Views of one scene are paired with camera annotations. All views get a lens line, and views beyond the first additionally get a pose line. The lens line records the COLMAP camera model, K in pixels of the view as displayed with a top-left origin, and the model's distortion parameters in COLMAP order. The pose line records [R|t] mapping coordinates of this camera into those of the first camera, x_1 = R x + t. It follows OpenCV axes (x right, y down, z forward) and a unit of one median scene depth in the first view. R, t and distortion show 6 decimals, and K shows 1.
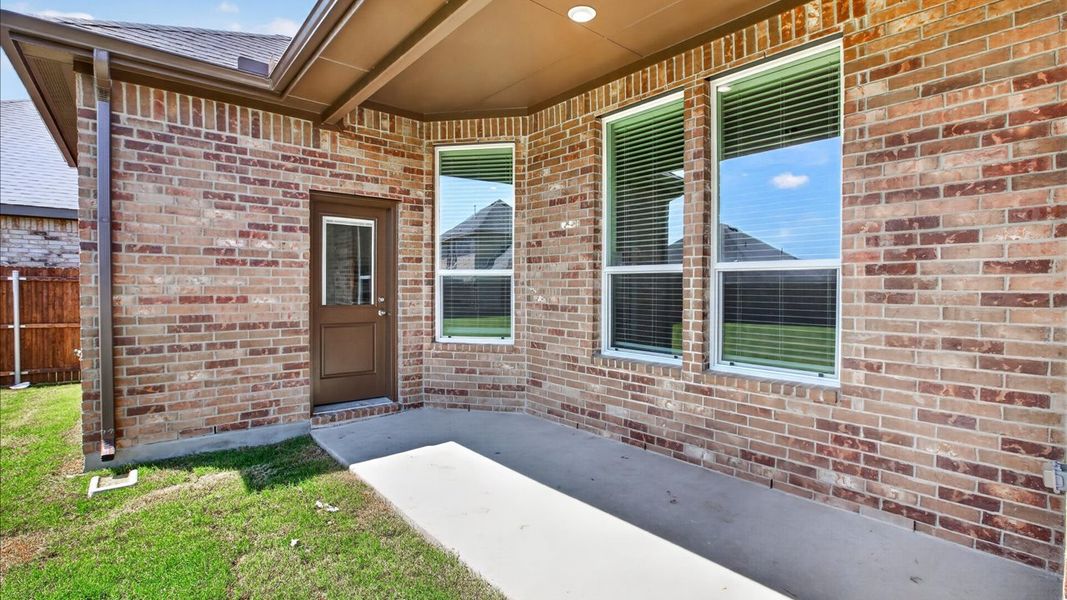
lens RADIAL K [[480.4, 0, 533.3], [0, 480.4, 299.6], [0, 0, 1]] dist [-0.044884, 0.004176]
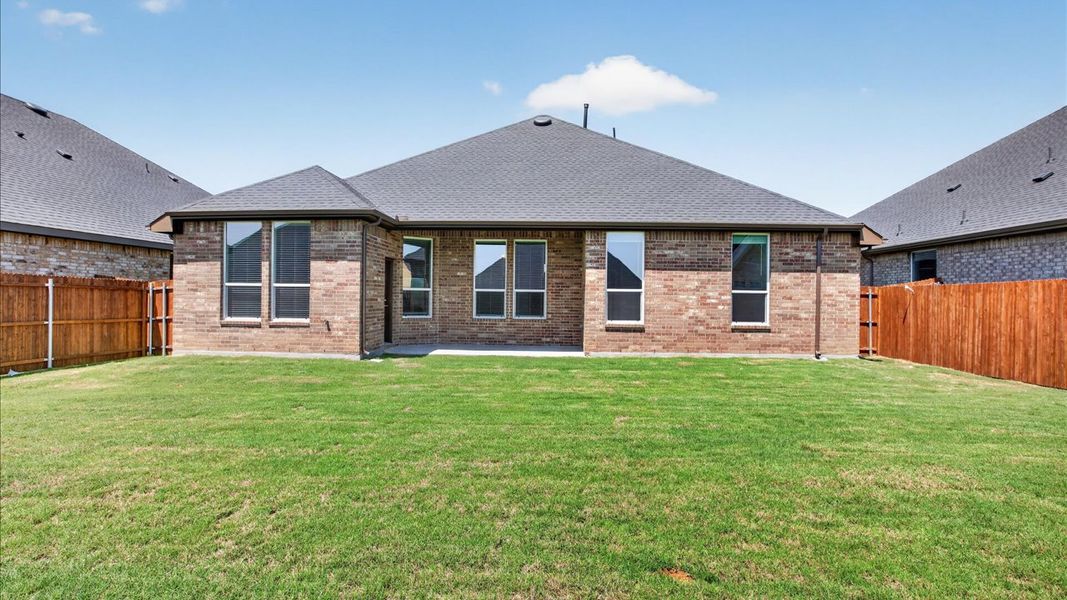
lens RADIAL K [[480.4, 0, 534.1], [0, 480.4, 298.9], [0, 0, 1]] dist [-0.044884, 0.004176]
pose [[0.696916, 0.000913, 0.717152, -1.731135], [0.009479, 0.999900, -0.010485, 0.029660], [-0.717090, 0.014105, 0.696838, -1.345875]]
